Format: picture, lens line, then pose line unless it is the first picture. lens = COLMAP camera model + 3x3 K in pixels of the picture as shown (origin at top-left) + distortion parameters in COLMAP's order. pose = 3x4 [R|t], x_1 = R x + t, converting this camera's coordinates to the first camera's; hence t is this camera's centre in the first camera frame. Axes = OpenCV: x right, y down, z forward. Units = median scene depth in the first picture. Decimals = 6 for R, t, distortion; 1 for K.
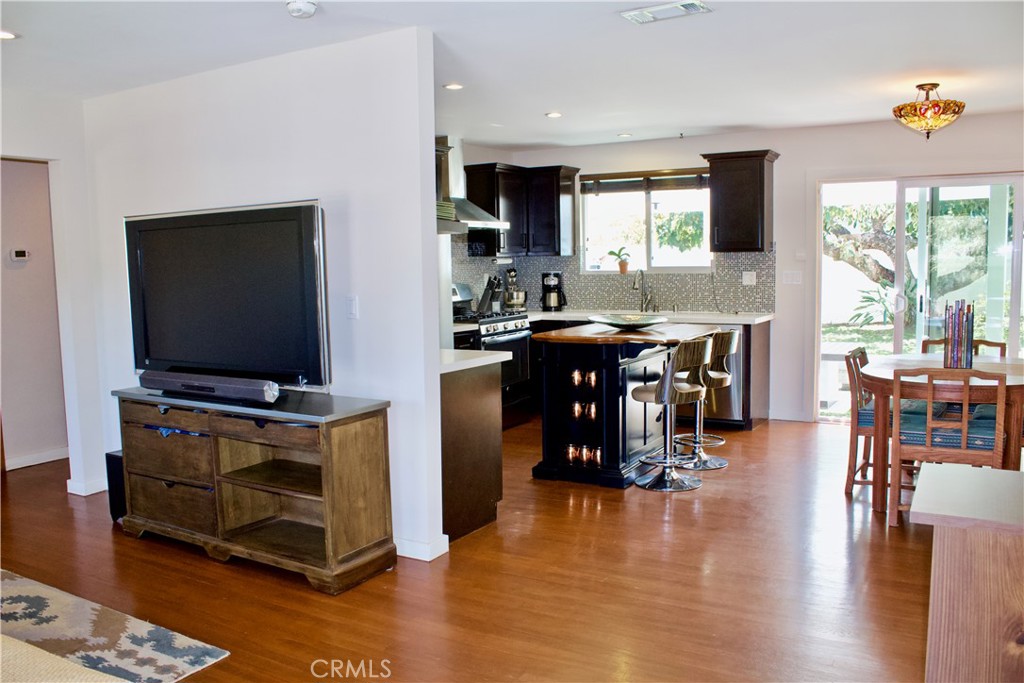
lens RADIAL K [[846.2, 0, 512.0], [0, 846.2, 341.5], [0, 0, 1]] dist [-0.003496, -0.003560]
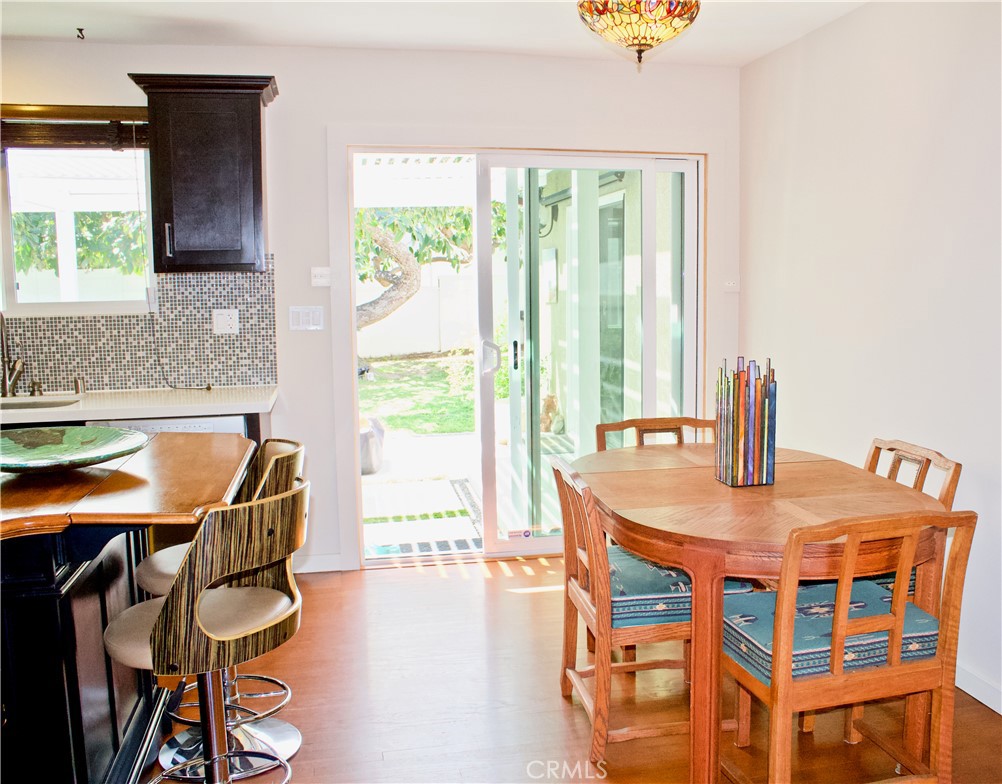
lens RADIAL K [[931.6, 0, 501.0], [0, 931.6, 392.0], [0, 0, 1]] dist [-0.227079, 0.300528]
pose [[0.727109, -0.078453, 0.682025, 0.012620], [0.068226, 0.996789, 0.041924, -0.048184], [-0.683124, 0.016049, 0.730126, 0.519279]]
